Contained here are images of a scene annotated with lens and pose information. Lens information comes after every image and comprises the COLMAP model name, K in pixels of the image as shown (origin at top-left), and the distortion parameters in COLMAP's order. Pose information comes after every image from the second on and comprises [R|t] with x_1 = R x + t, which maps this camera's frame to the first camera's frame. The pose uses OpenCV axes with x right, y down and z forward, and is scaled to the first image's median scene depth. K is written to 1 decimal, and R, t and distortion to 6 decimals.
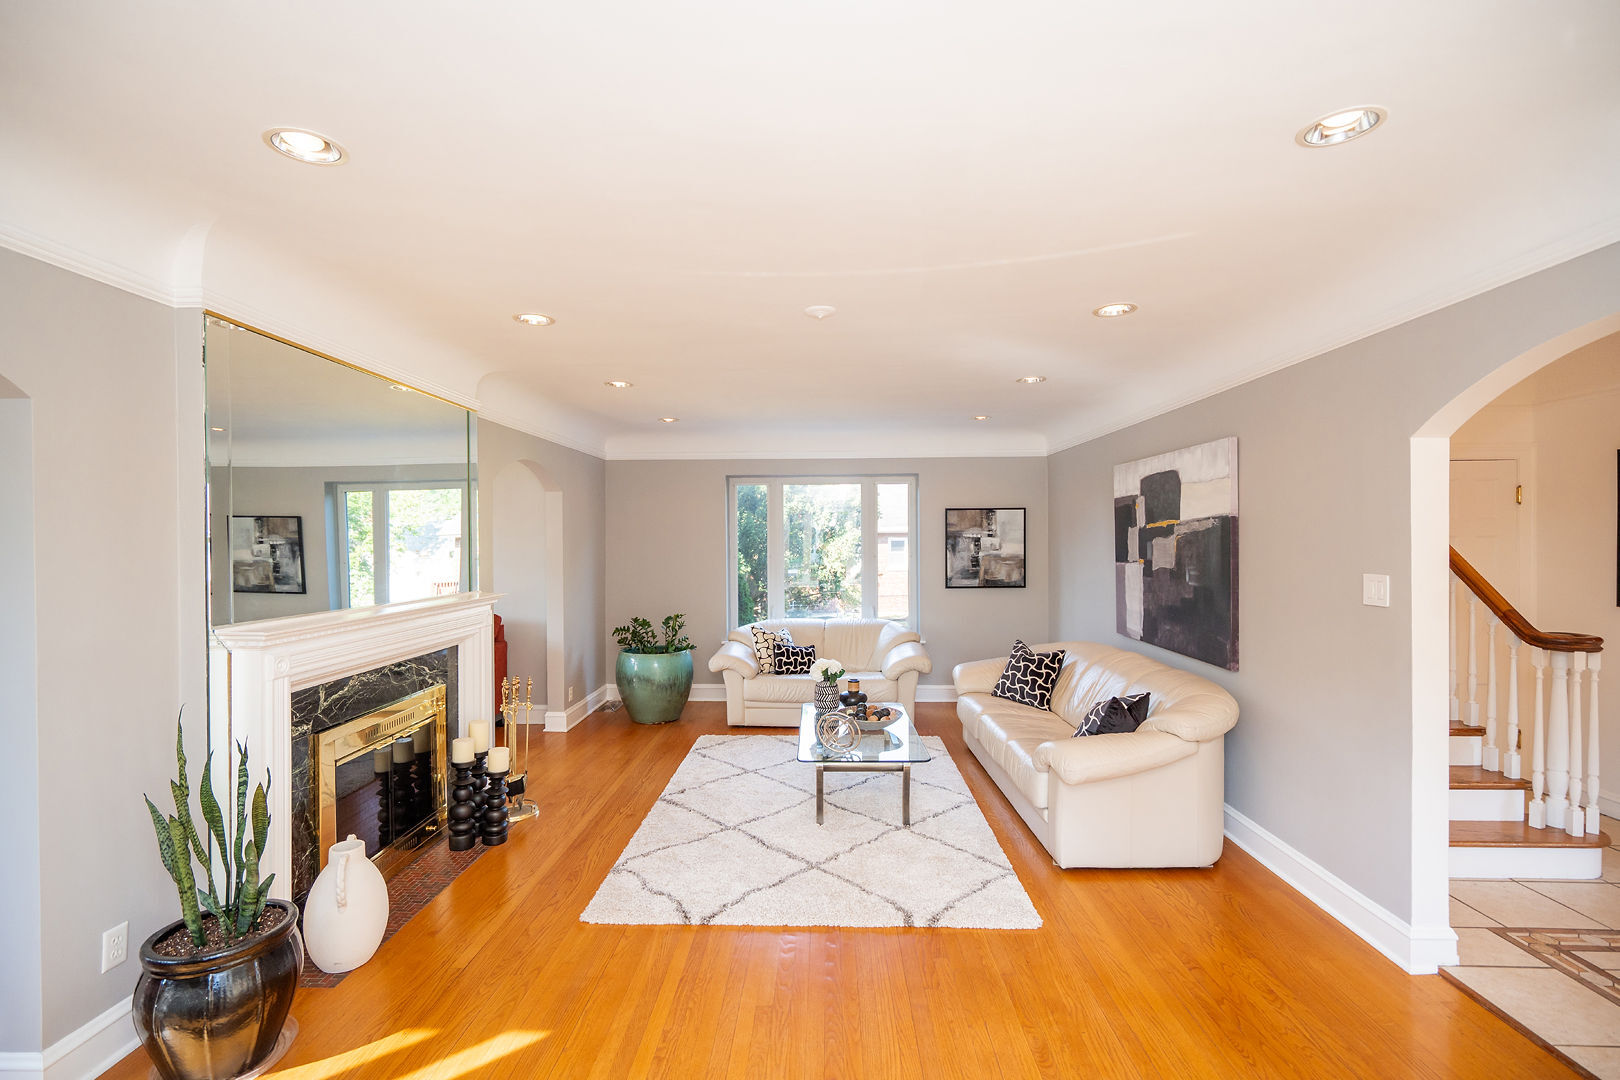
lens RADIAL K [[732.4, 0, 804.3], [0, 732.4, 544.3], [0, 0, 1]] dist [-0.003736, -0.000095]
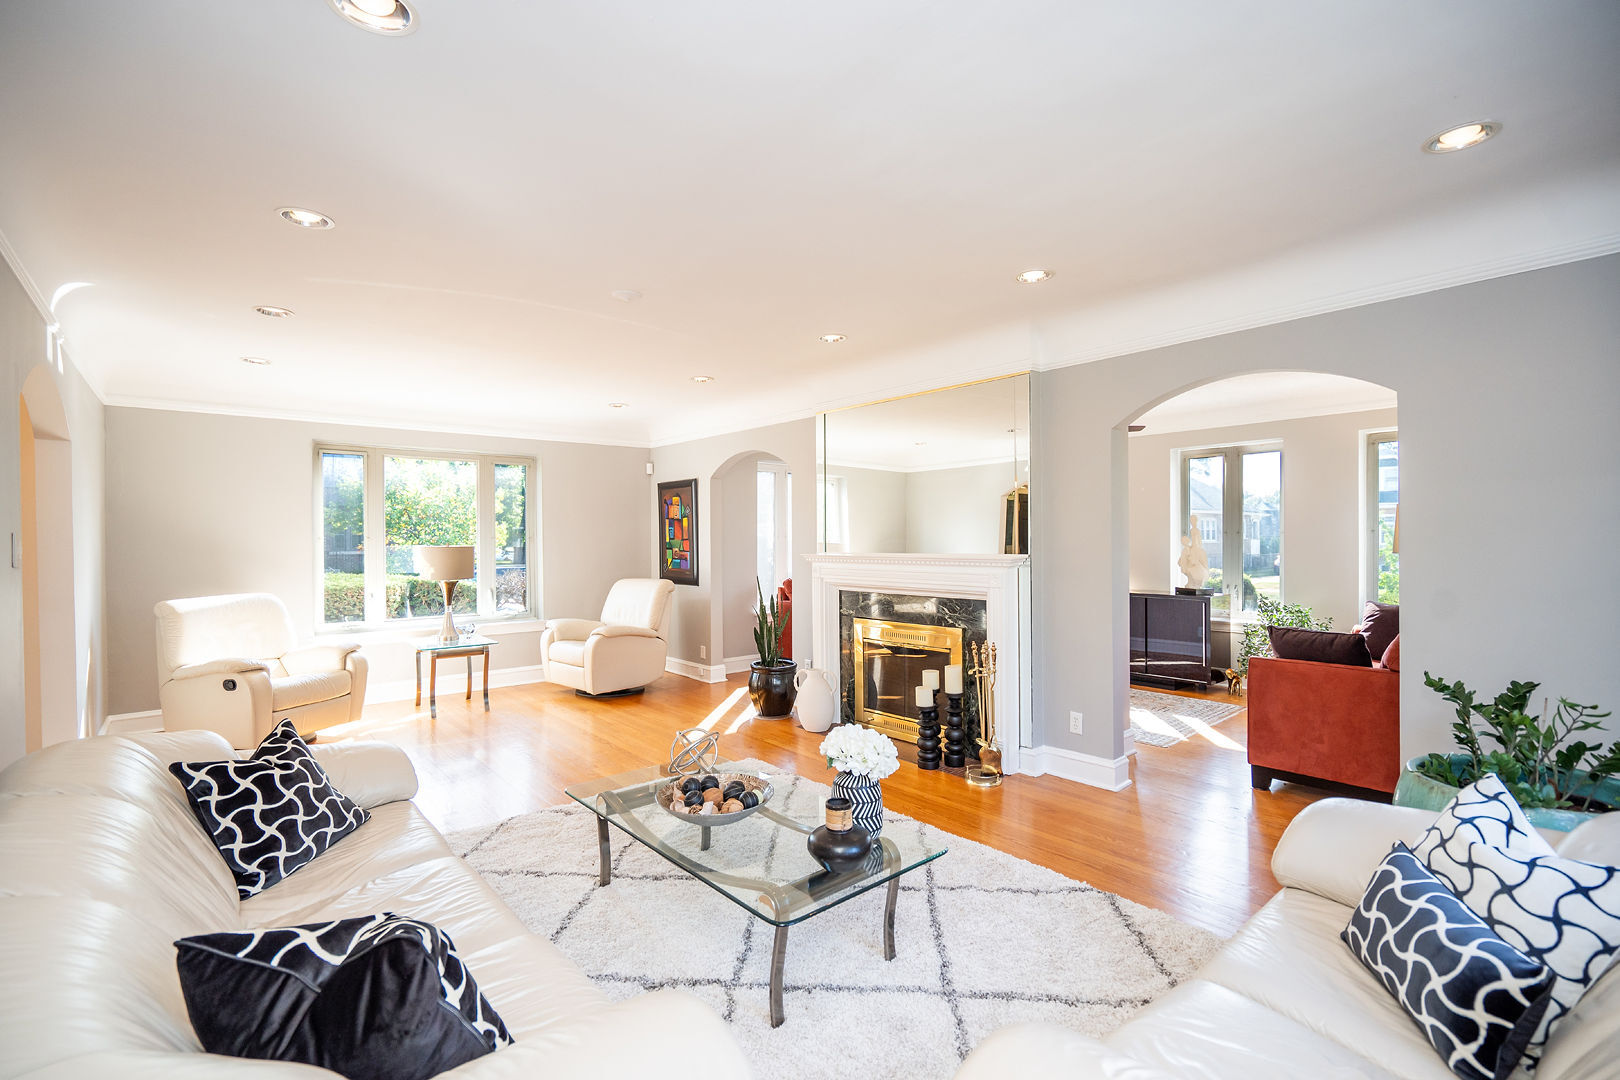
lens RADIAL K [[732.4, 0, 804.3], [0, 732.4, 544.3], [0, 0, 1]] dist [-0.003736, -0.000095]
pose [[-0.747961, 0.004466, -0.663727, 0.584493], [-0.004007, 0.999929, 0.011244, 0.054040], [0.663730, 0.011070, -0.747890, 2.104936]]
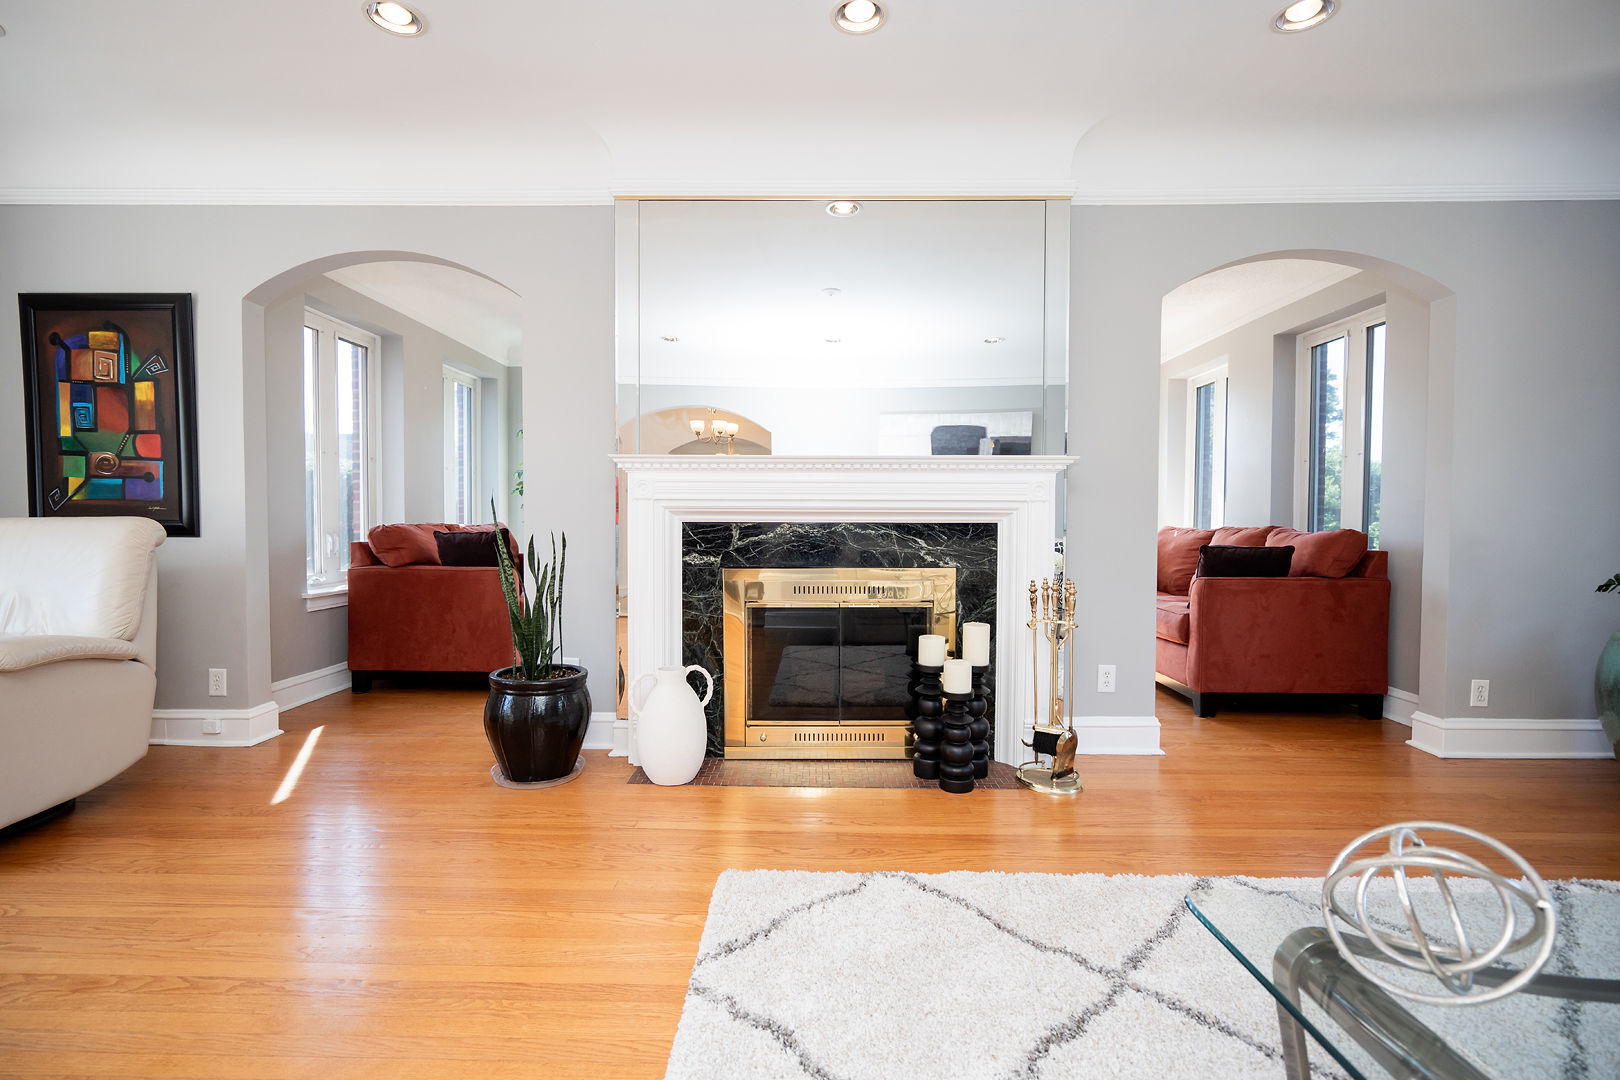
lens RADIAL K [[741.4, 0, 803.8], [0, 741.4, 532.6], [0, 0, 1]] dist [-0.001862, -0.000059]
pose [[0.016001, 0.021183, -0.999648, 0.364406], [-0.012923, 0.999696, 0.020977, 0.171181], [0.999788, 0.012582, 0.016270, 1.017072]]
